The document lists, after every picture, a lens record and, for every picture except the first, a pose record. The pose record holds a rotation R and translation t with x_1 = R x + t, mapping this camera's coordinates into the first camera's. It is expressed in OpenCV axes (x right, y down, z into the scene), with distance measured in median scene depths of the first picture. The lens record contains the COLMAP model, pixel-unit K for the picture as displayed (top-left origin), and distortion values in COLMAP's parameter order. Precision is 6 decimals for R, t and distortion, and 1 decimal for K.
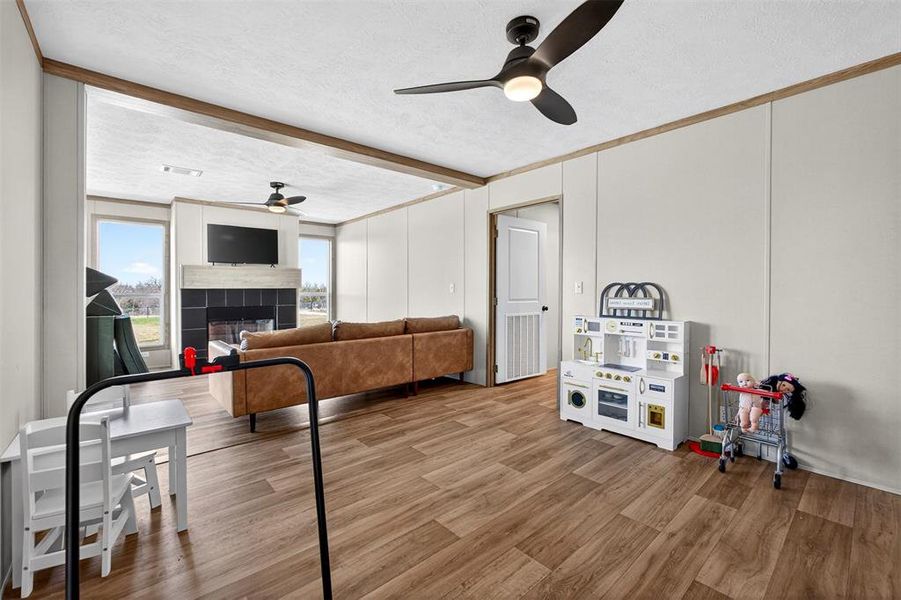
lens RADIAL K [[383.5, 0, 451.8], [0, 383.5, 288.9], [0, 0, 1]] dist [-0.002496, 0.000137]
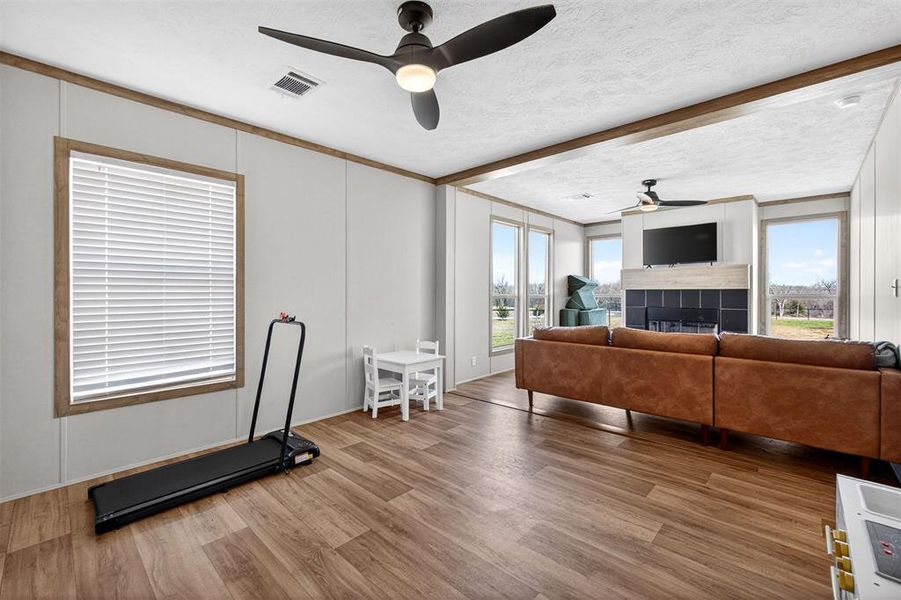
lens RADIAL K [[383.5, 0, 451.8], [0, 383.5, 288.9], [0, 0, 1]] dist [-0.002496, 0.000137]
pose [[0.101184, -0.002235, -0.994865, 0.523788], [0.003538, 0.999992, -0.001886, -0.003074], [0.994861, -0.003329, 0.101191, 0.462073]]
